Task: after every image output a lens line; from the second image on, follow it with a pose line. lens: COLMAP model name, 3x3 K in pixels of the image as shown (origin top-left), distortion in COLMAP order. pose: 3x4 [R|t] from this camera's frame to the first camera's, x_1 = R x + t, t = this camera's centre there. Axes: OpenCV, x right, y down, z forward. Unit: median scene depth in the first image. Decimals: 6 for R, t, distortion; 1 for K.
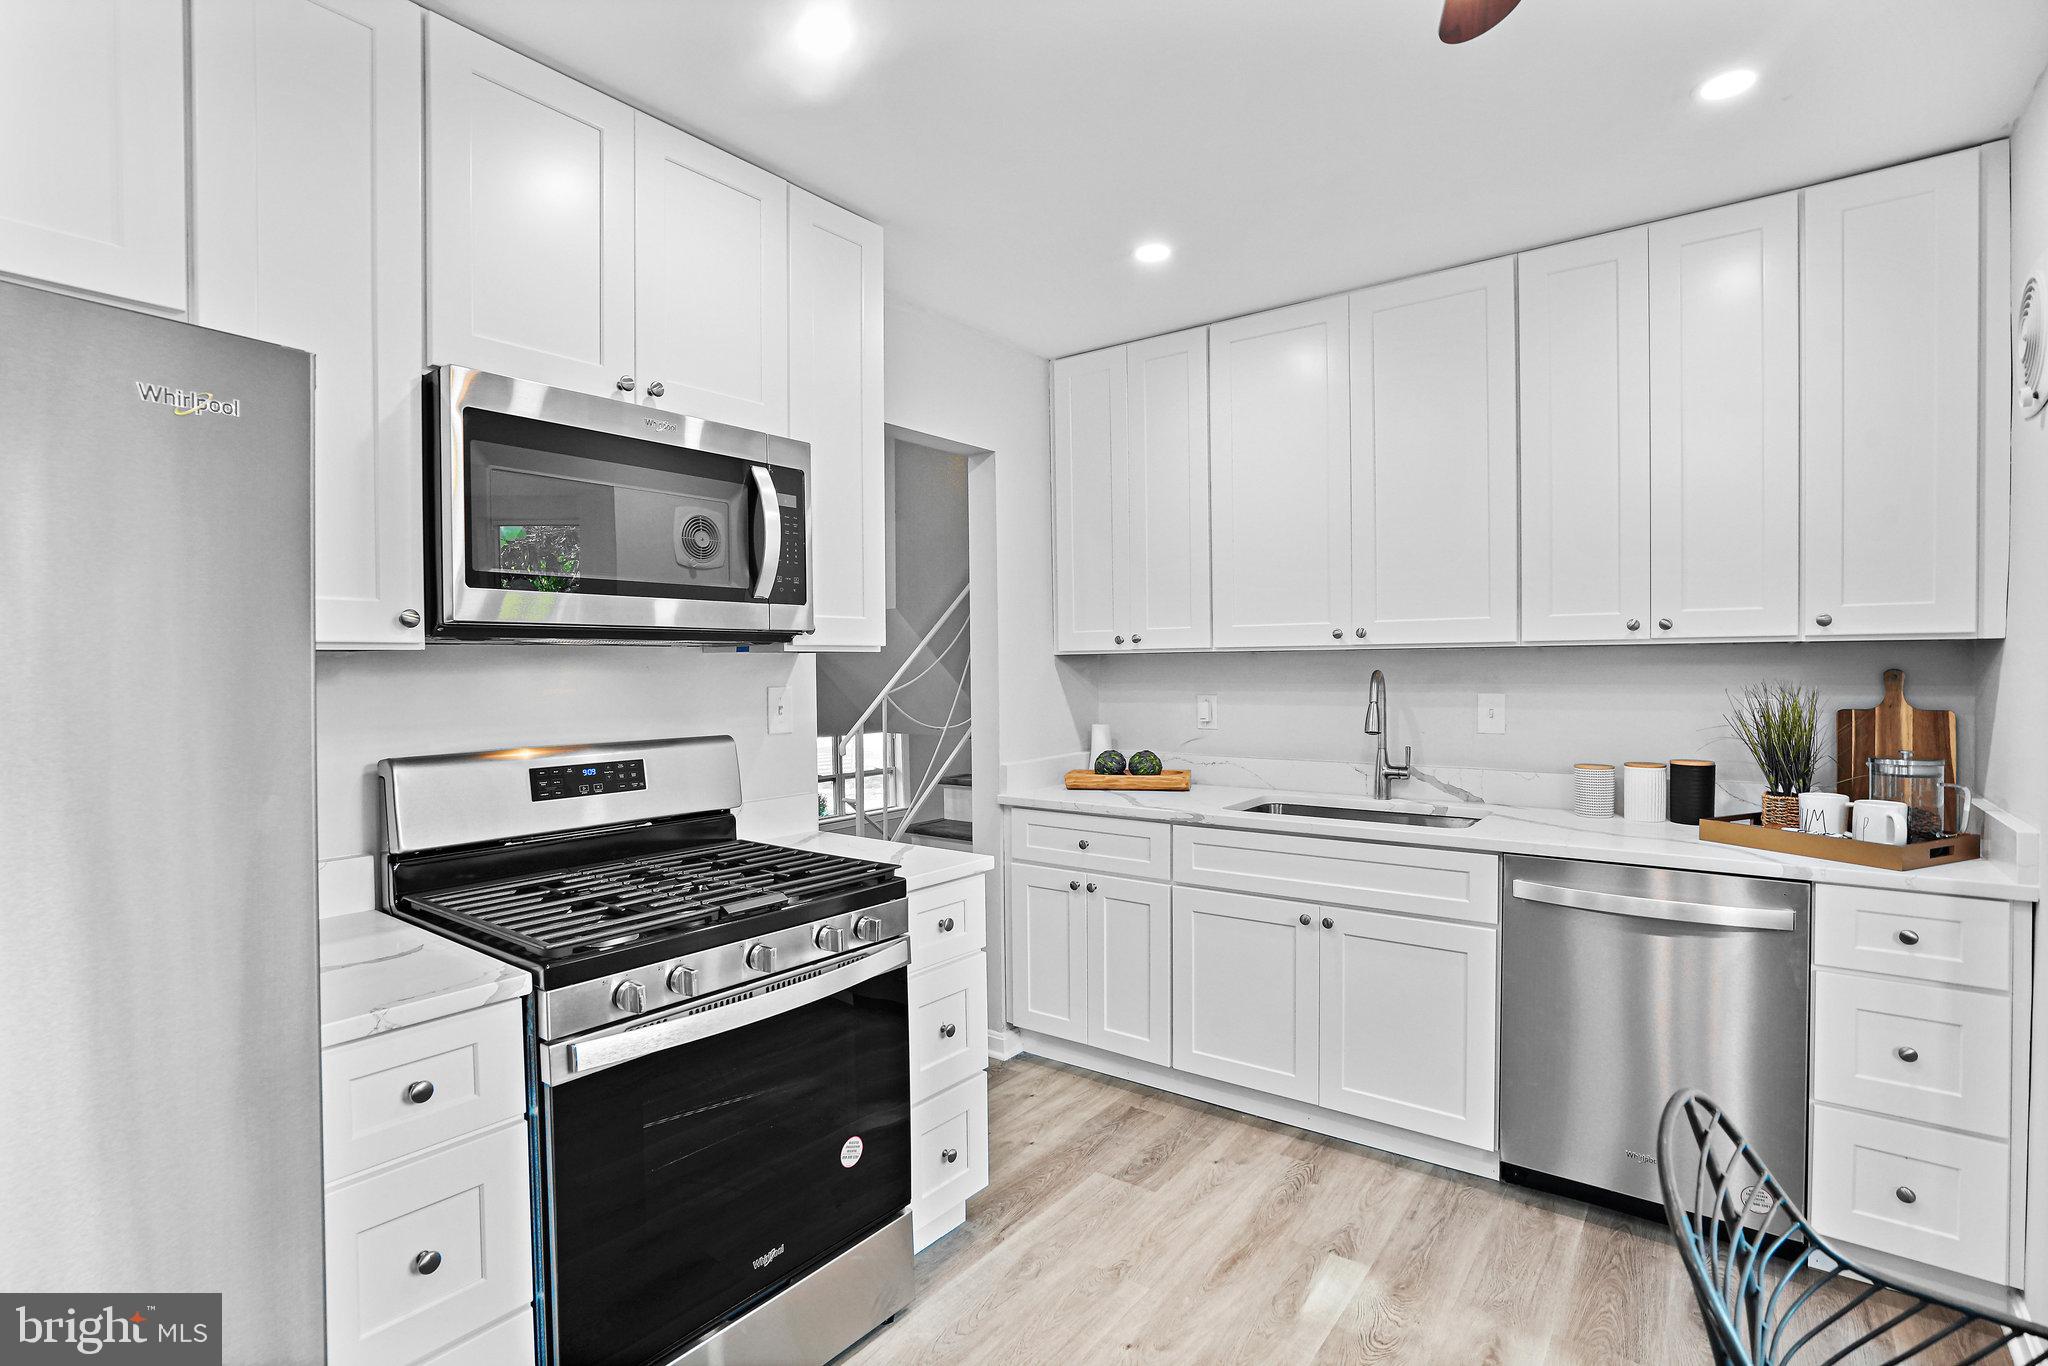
lens RADIAL K [[989.2, 0, 1029.3], [0, 989.2, 685.9], [0, 0, 1]] dist [-0.038509, 0.014076]
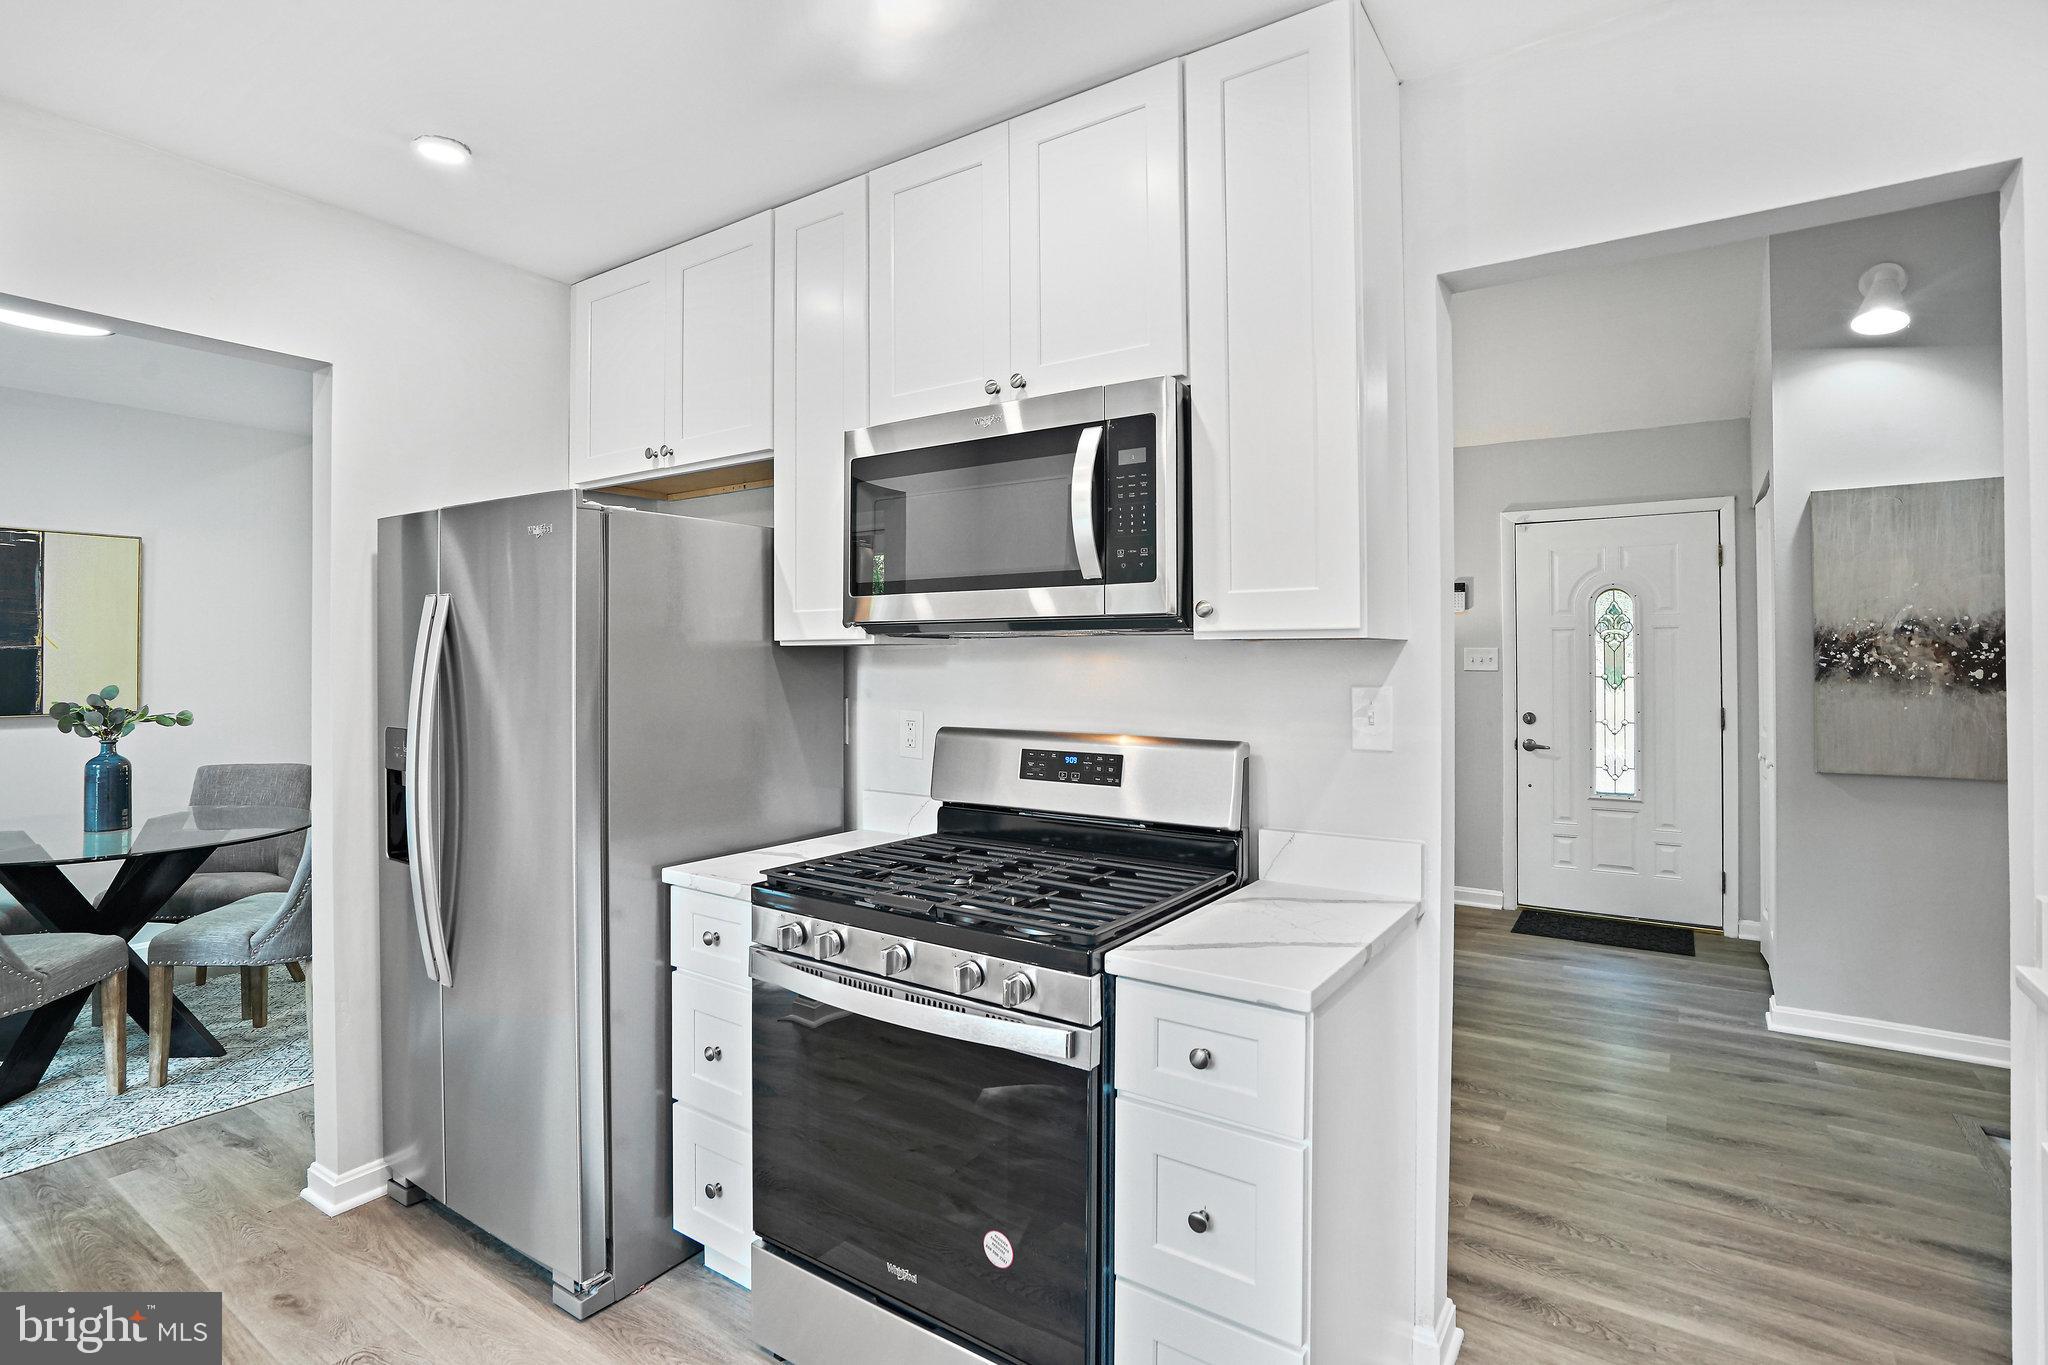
lens RADIAL K [[989.2, 0, 1023.4], [0, 989.2, 665.1], [0, 0, 1]] dist [-0.038509, 0.014076]
pose [[0.045346, 0.013766, -0.998877, 0.467169], [-0.018700, 0.999742, 0.012929, -0.019469], [0.998796, 0.018092, 0.045591, 0.719624]]
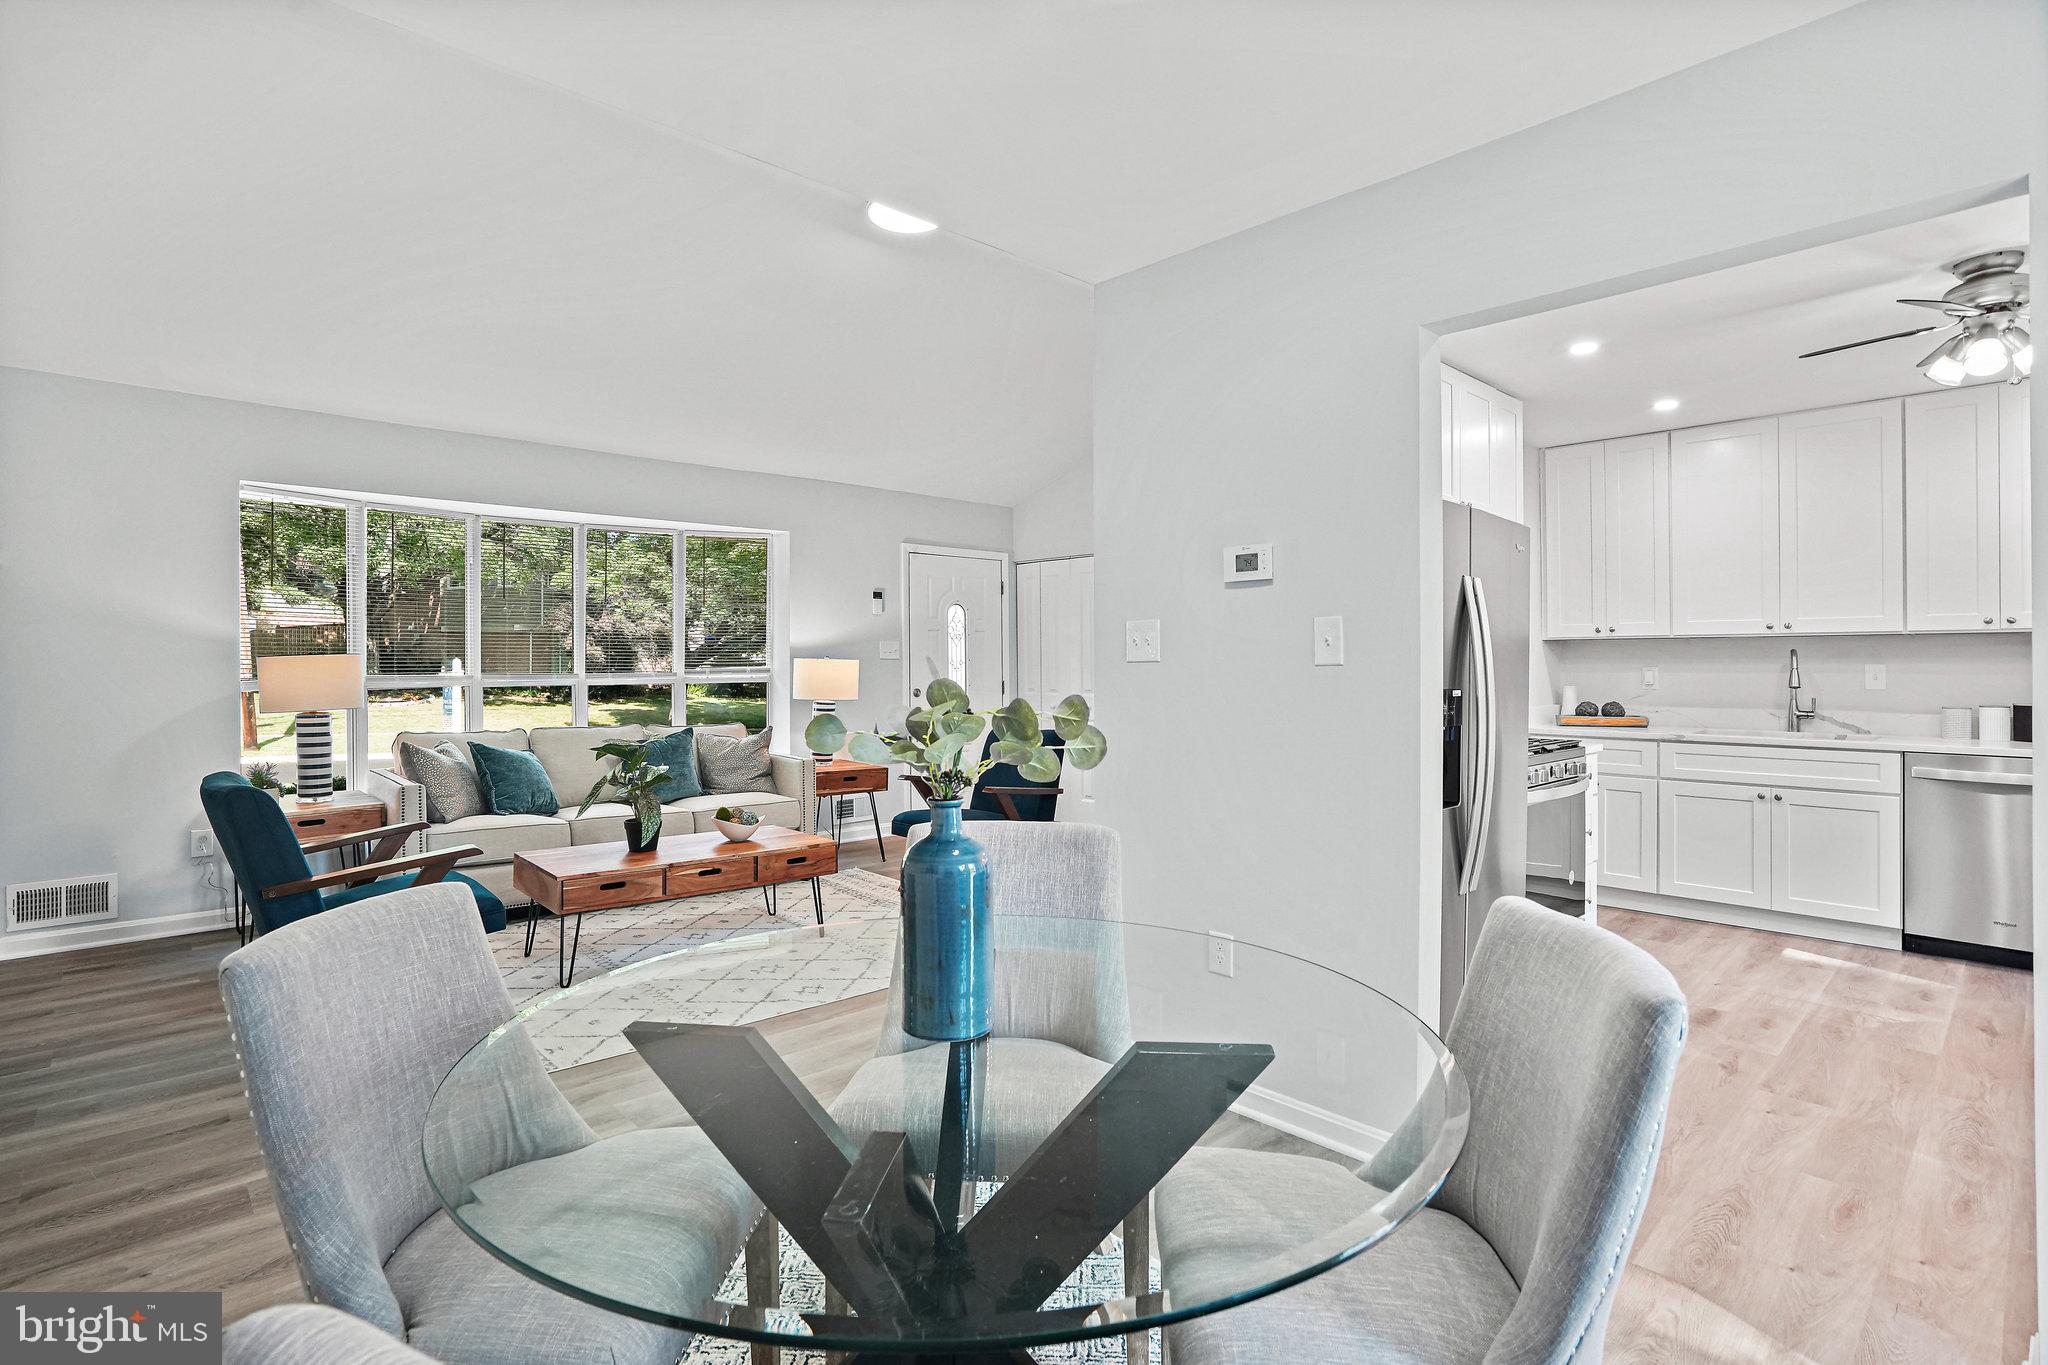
lens RADIAL K [[989.2, 0, 1018.6], [0, 989.2, 657.7], [0, 0, 1]] dist [-0.038509, 0.014076]
pose [[0.983957, 0.008124, -0.178221, -0.704679], [-0.012538, 0.999642, -0.023655, 0.059716], [0.177965, 0.025510, 0.983706, -0.901228]]
